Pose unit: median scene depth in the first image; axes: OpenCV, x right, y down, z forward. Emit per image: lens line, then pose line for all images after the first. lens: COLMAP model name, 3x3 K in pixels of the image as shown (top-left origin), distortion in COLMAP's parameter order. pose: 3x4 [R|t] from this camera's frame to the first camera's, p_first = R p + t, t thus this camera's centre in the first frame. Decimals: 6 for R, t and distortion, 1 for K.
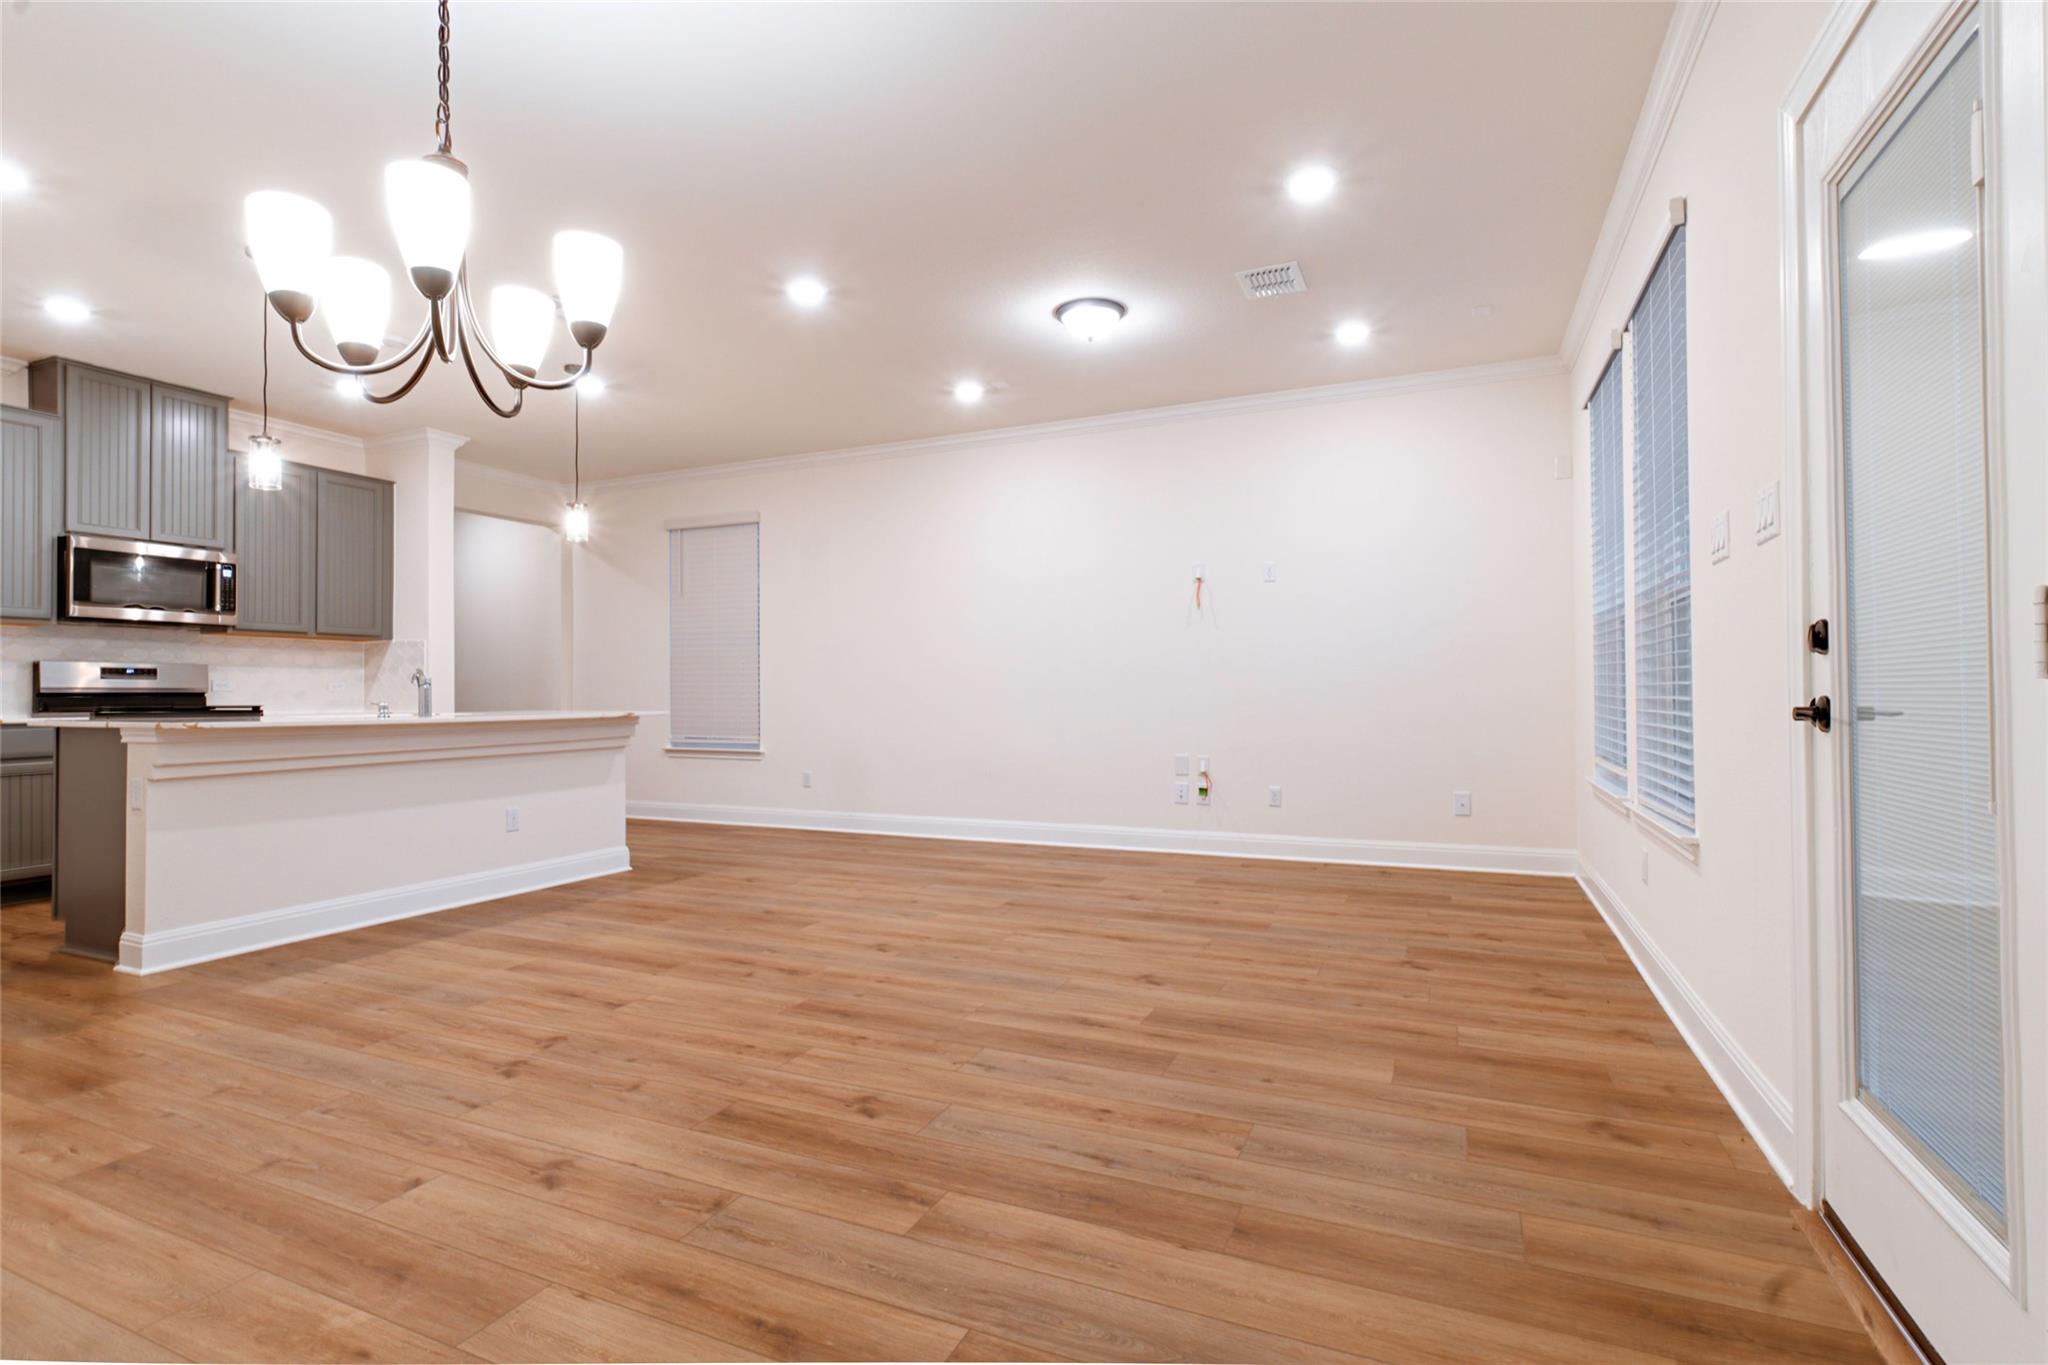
lens RADIAL K [[959.6, 0, 1004.7], [0, 959.6, 688.4], [0, 0, 1]] dist [0.004487, -0.001280]
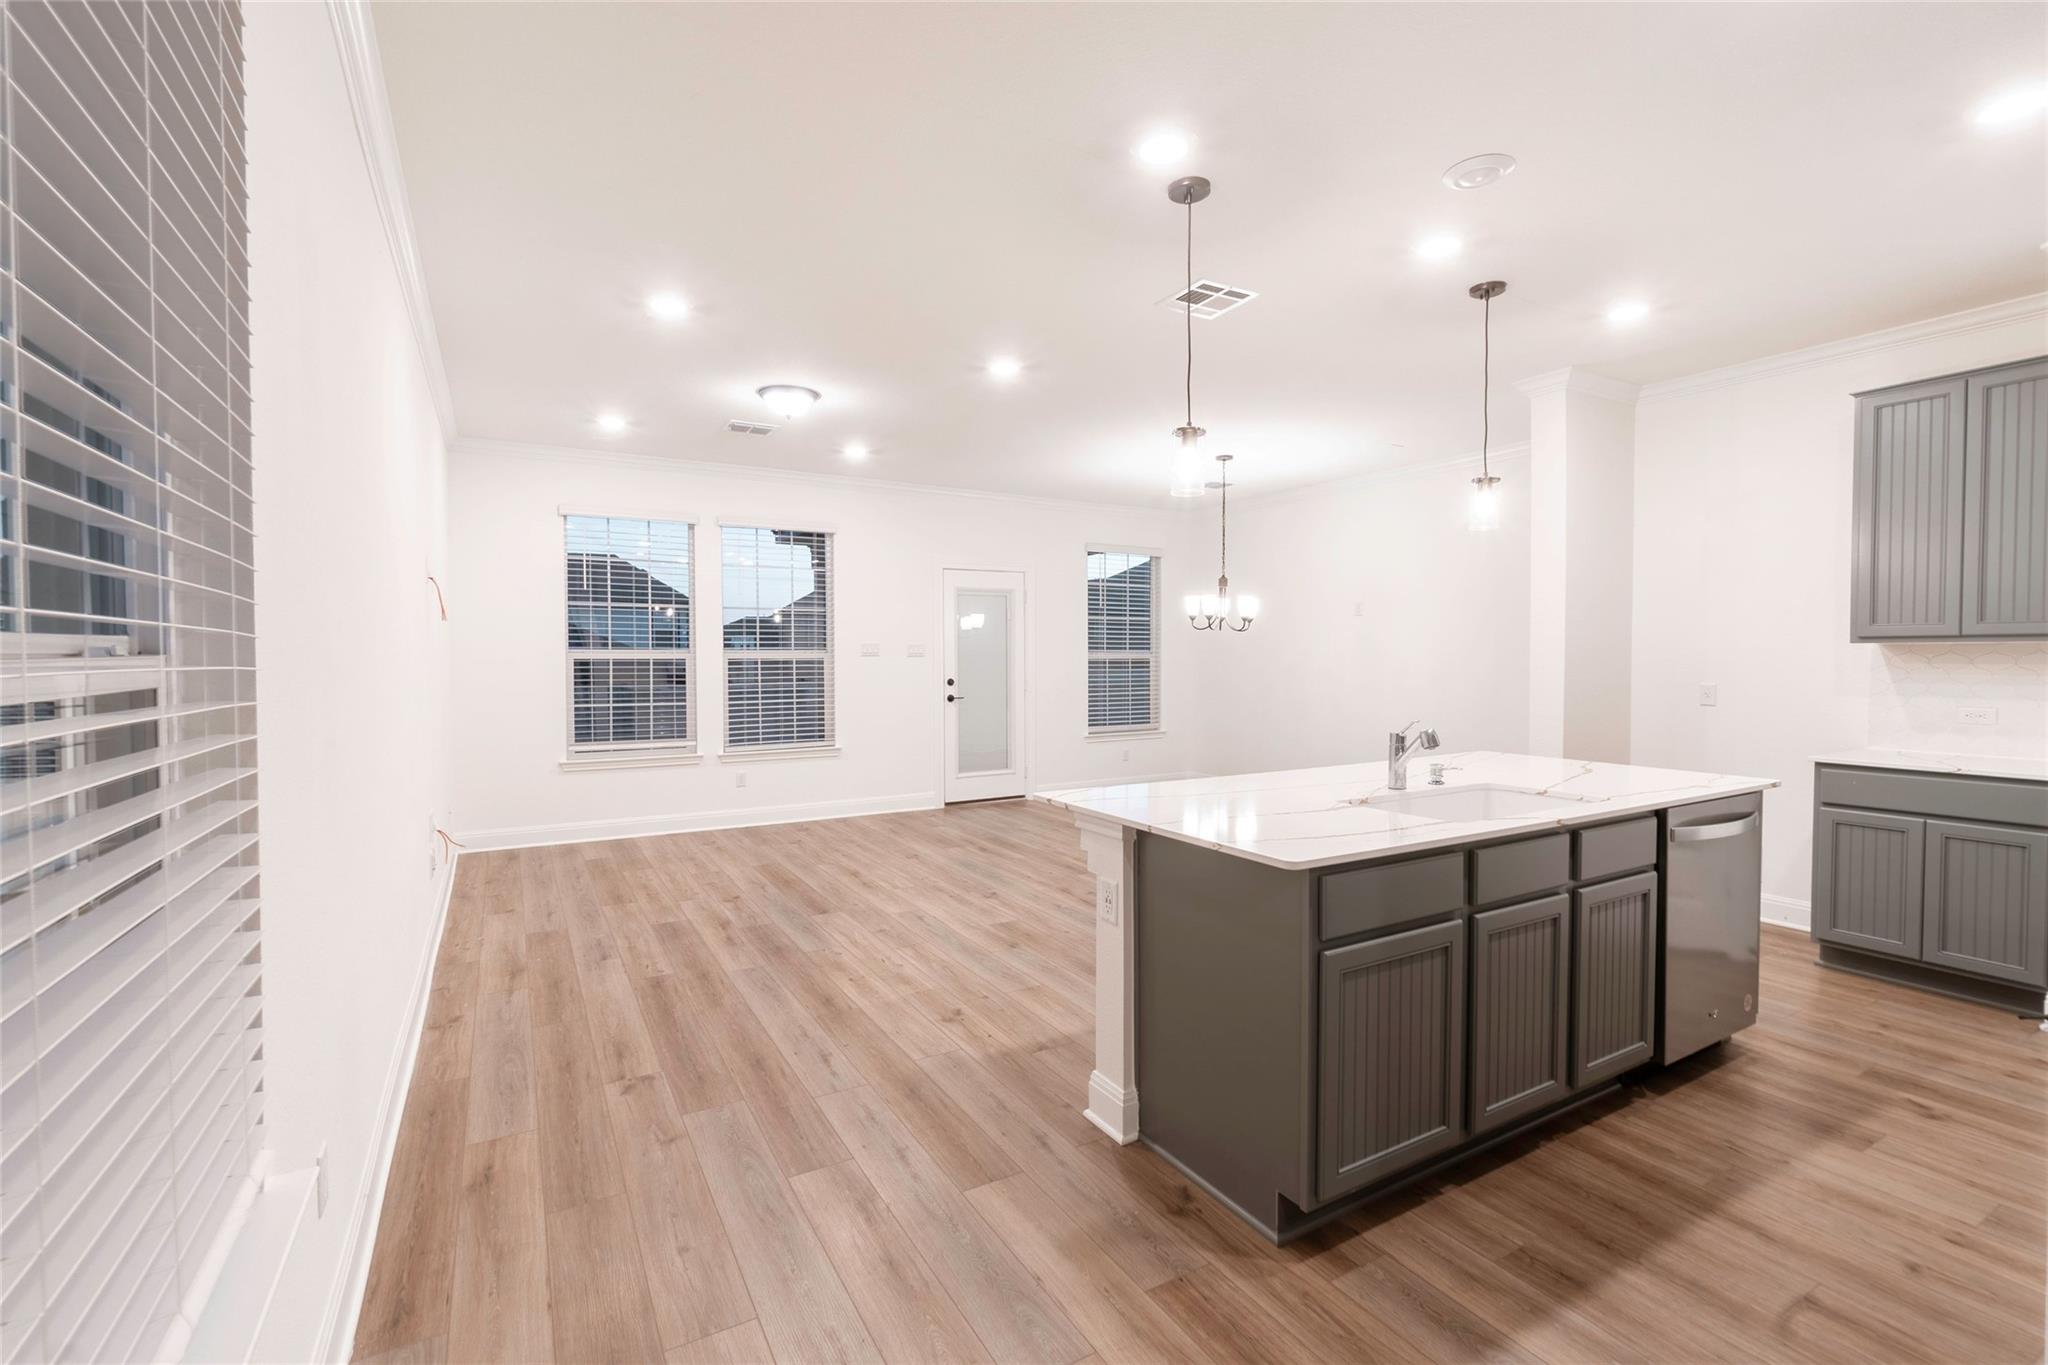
lens RADIAL K [[898.6, 0, 1034.1], [0, 898.6, 667.8], [0, 0, 1]] dist [-0.004386, 0.003754]
pose [[-0.823582, -0.004577, 0.567179, -1.079282], [0.001581, 0.999945, 0.010364, -0.090950], [-0.567196, 0.009433, -0.823529, 2.382583]]
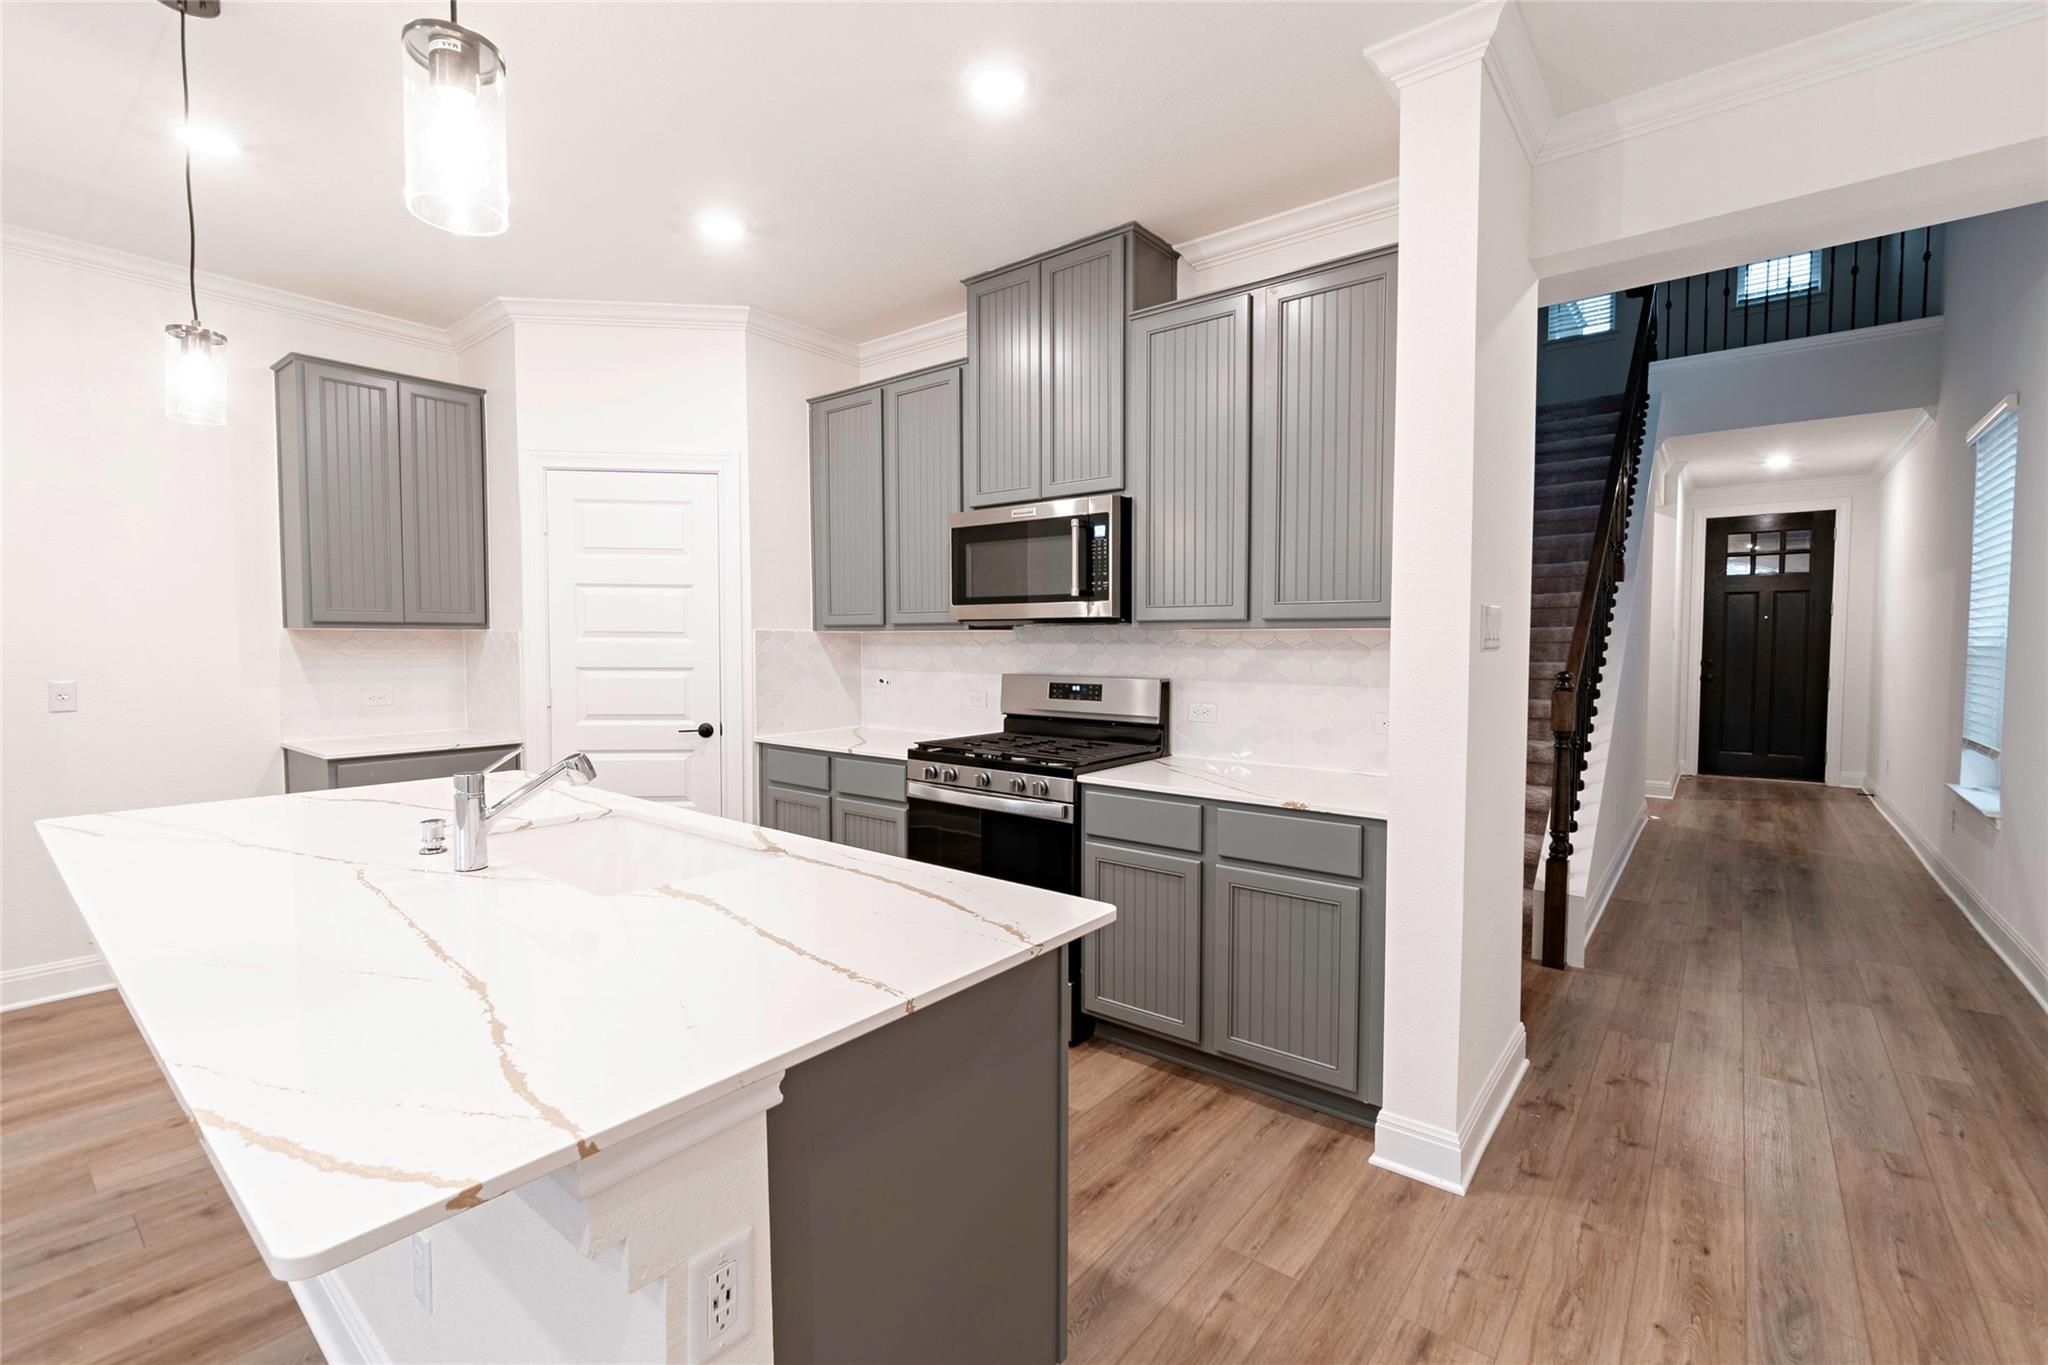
lens RADIAL K [[898.6, 0, 1006.7], [0, 898.6, 673.1], [0, 0, 1]] dist [-0.004386, 0.003754]
pose [[-0.250632, 0.039628, -0.967271, -0.441670], [0.005318, 0.999203, 0.039558, -0.092638], [0.968068, 0.004770, -0.250643, 1.872119]]
